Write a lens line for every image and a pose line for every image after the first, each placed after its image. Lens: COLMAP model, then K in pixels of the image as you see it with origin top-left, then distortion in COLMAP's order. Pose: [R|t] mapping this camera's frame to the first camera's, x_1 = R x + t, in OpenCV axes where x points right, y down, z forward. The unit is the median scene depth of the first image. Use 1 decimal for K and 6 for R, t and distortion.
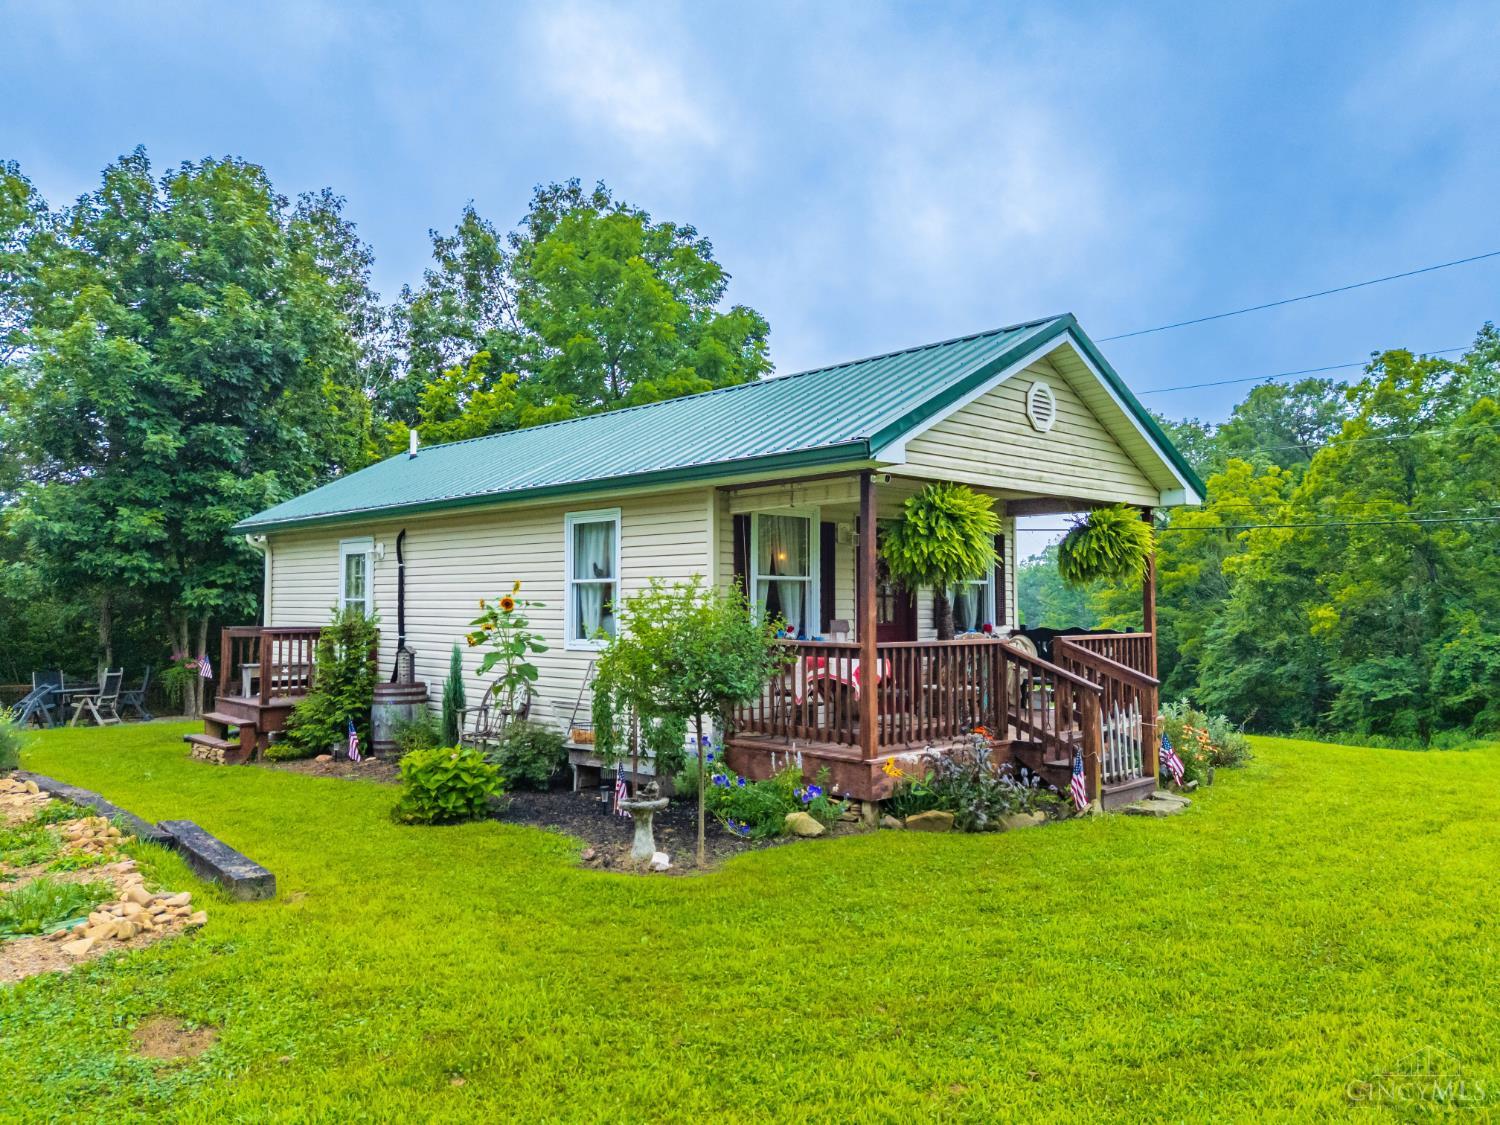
lens RADIAL K [[1098.9, 0, 750.0], [0, 1098.9, 562.5], [0, 0, 1]] dist [0.068095, -0.070401]
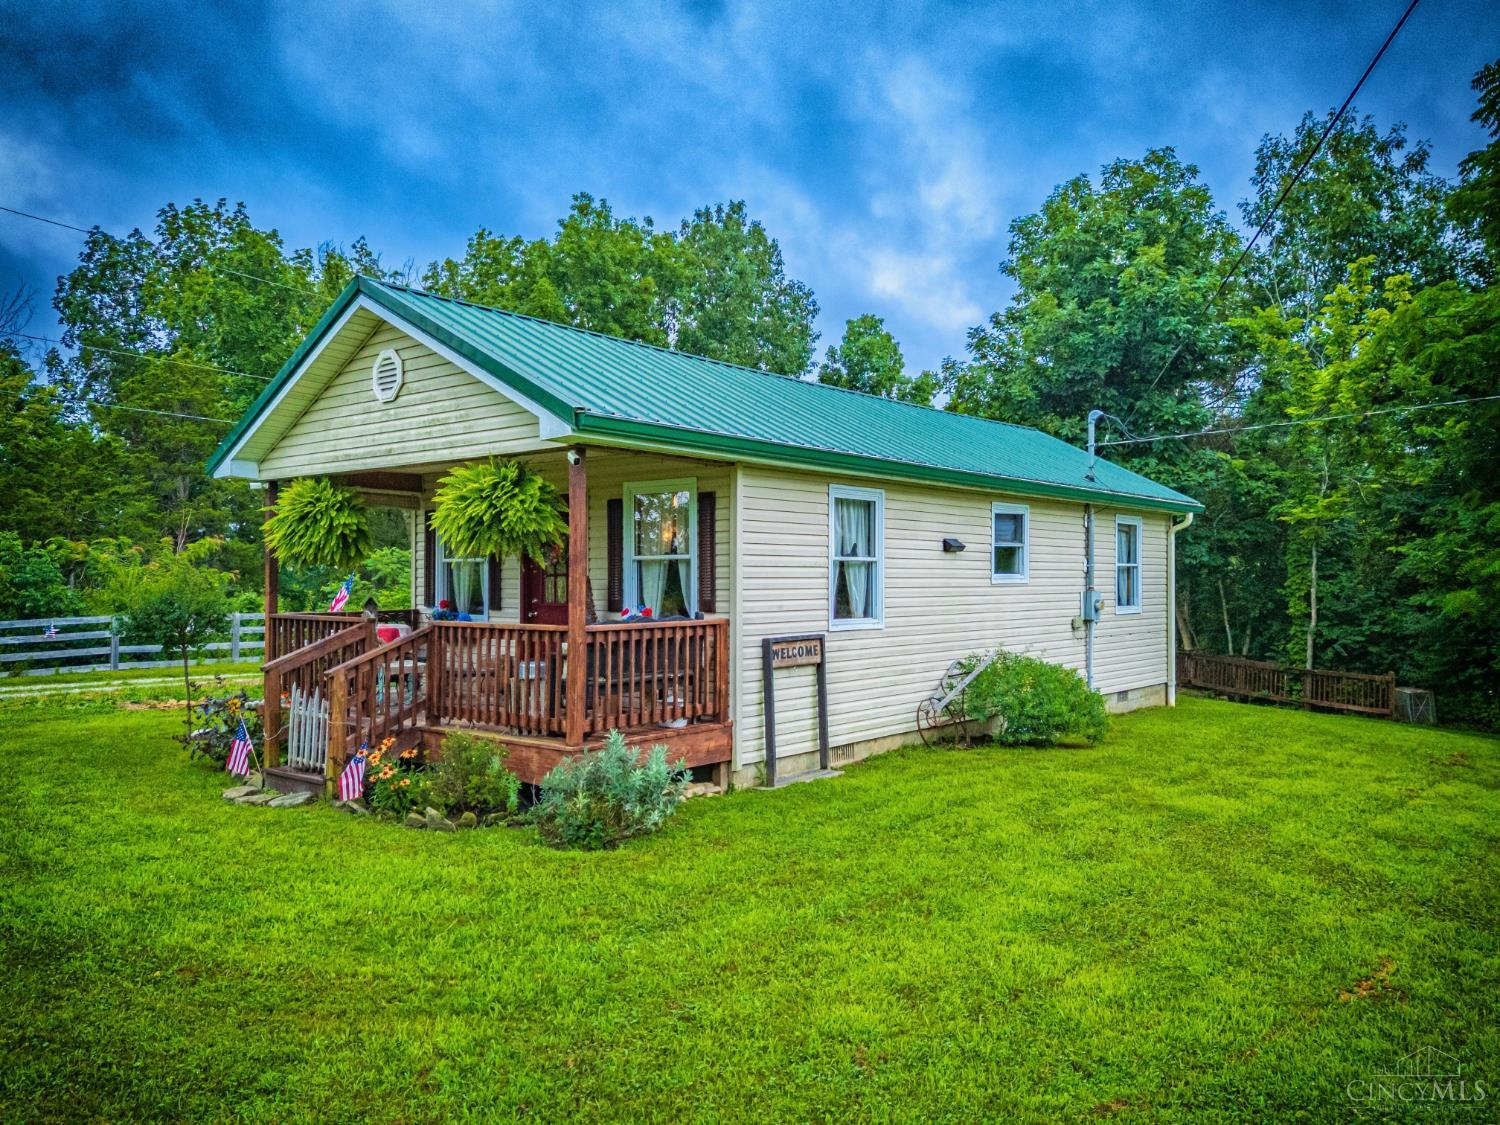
lens RADIAL K [[1098.9, 0, 750.0], [0, 1098.9, 562.5], [0, 0, 1]] dist [0.068095, -0.070401]
pose [[0.103131, -0.013492, -0.994576, 0.612350], [0.034921, 0.999341, -0.009936, 0.019469], [0.994055, -0.033707, 0.103534, 0.596084]]
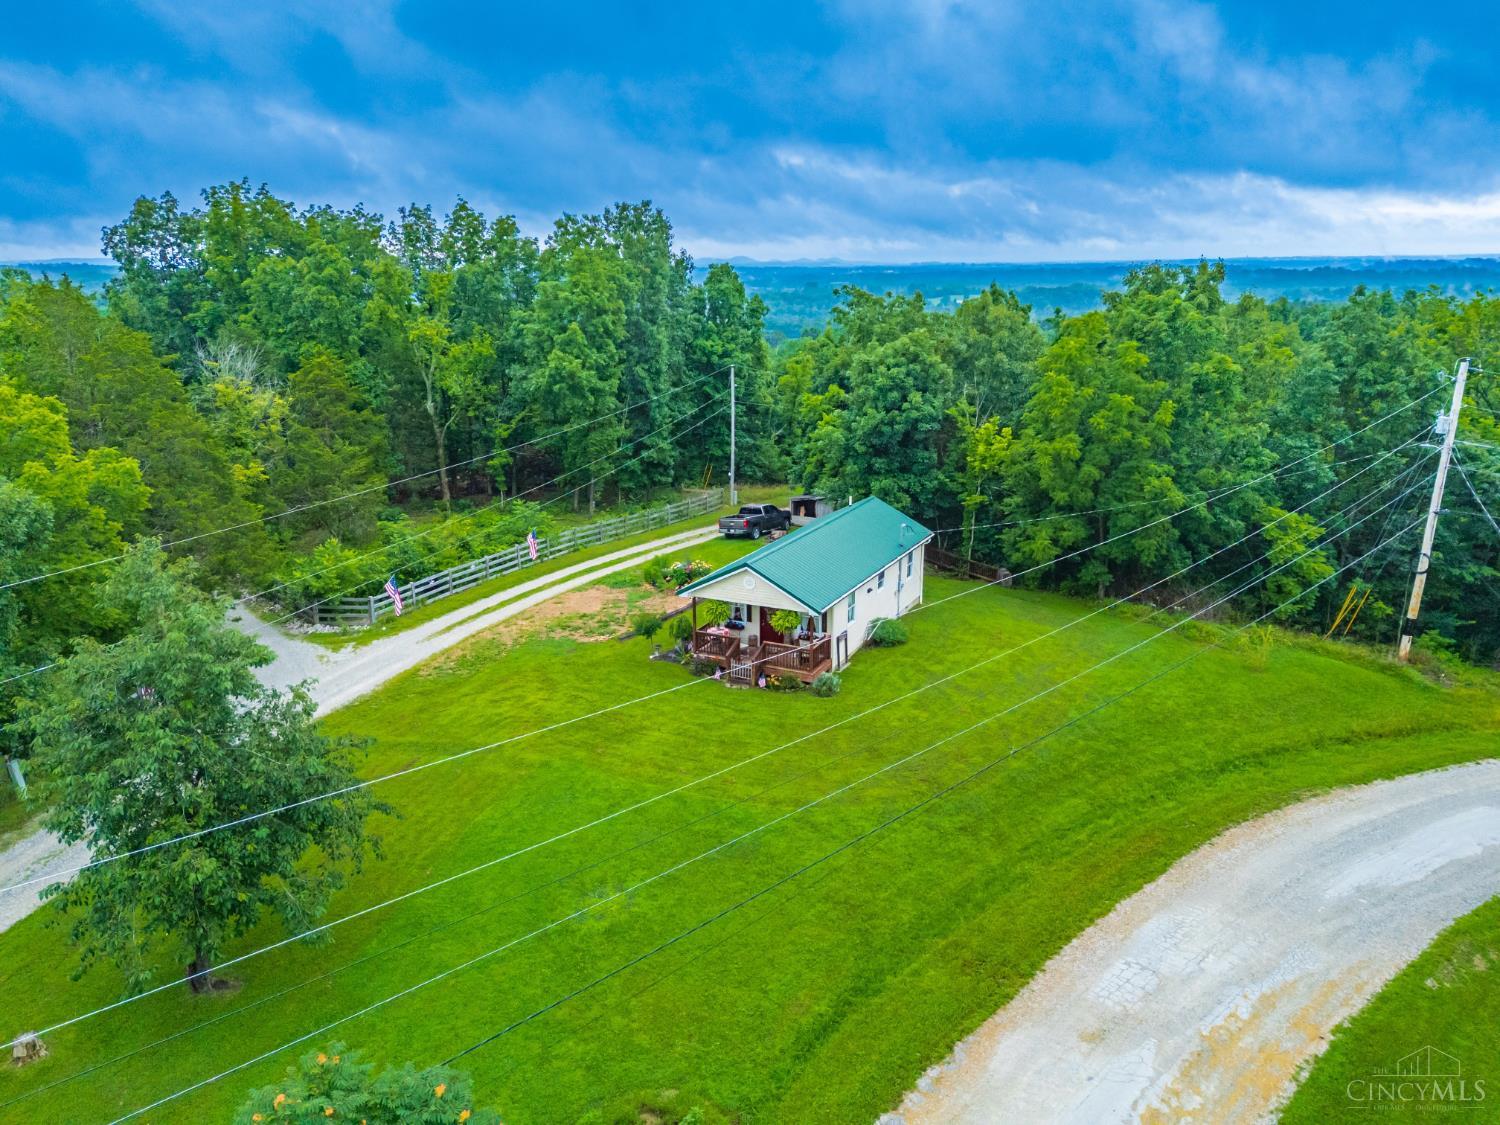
lens RADIAL K [[1098.9, 0, 750.0], [0, 1098.9, 562.5], [0, 0, 1]] dist [0.068095, -0.070401]
pose [[0.341883, 0.244631, -0.907343, 1.815795], [0.034649, 0.961585, 0.272311, -0.611215], [0.939103, -0.124537, 0.320274, -0.098618]]
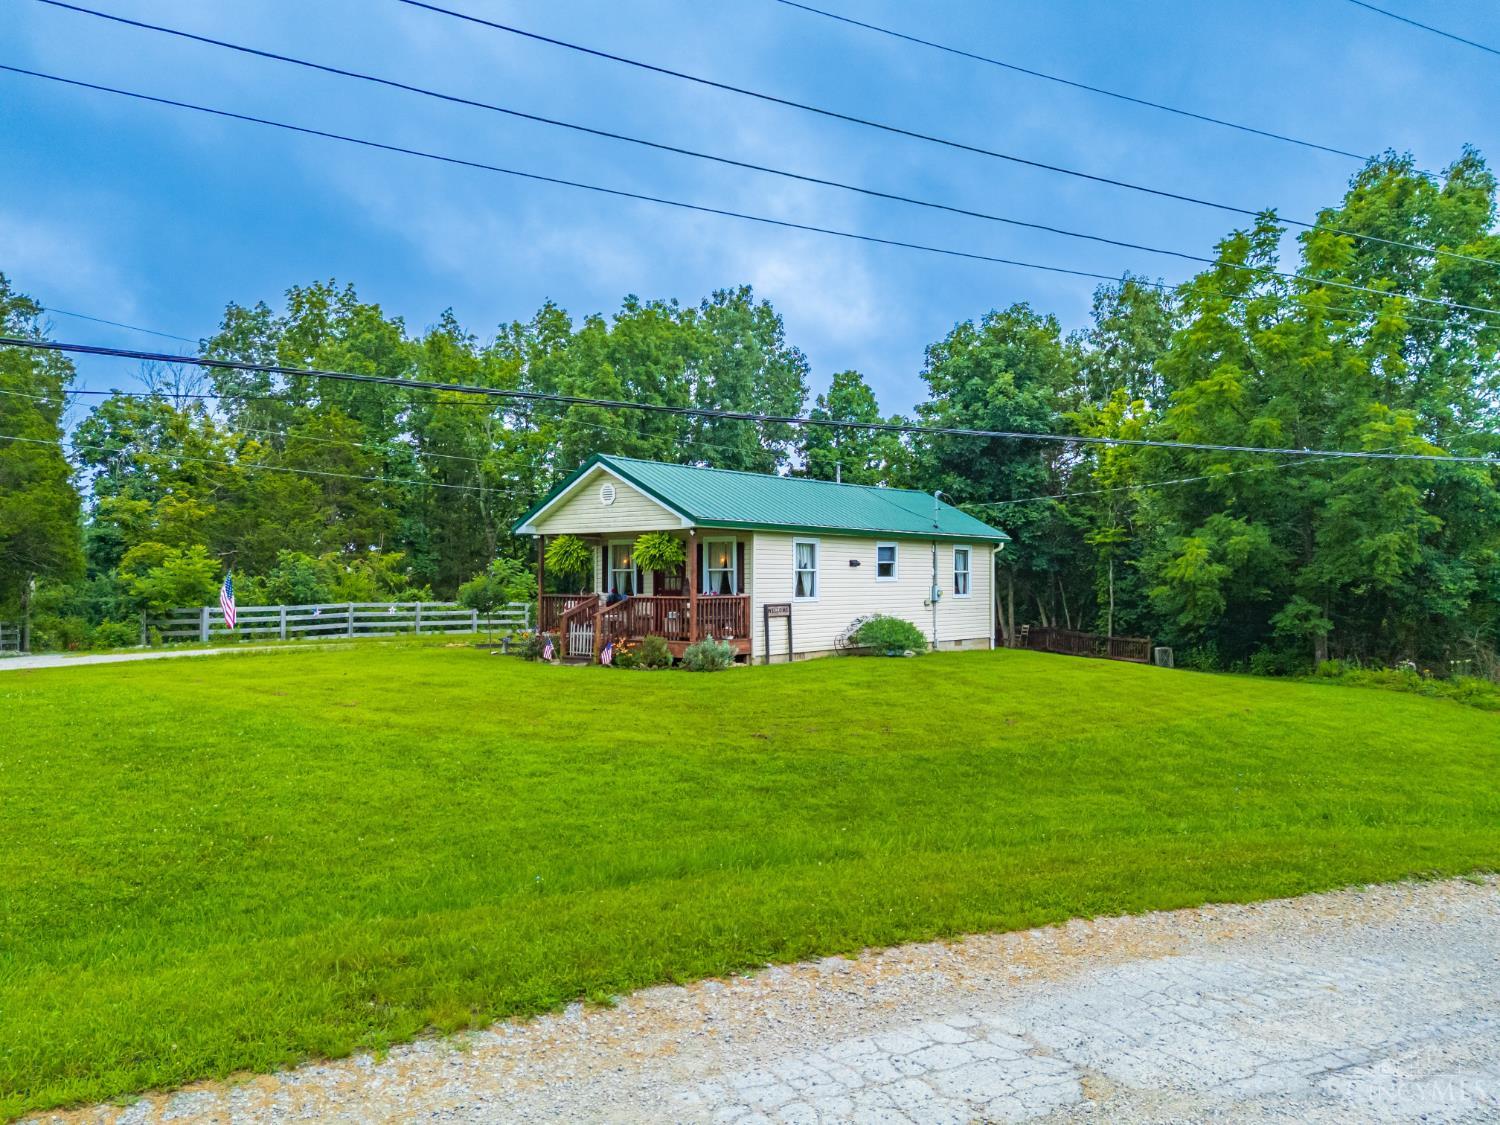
lens RADIAL K [[1098.9, 0, 750.0], [0, 1098.9, 562.5], [0, 0, 1]] dist [0.068095, -0.070401]
pose [[0.102264, -0.015608, -0.994635, 1.257275], [0.034709, 0.999324, -0.012113, 0.018353], [0.994152, -0.033284, 0.102736, 0.521175]]
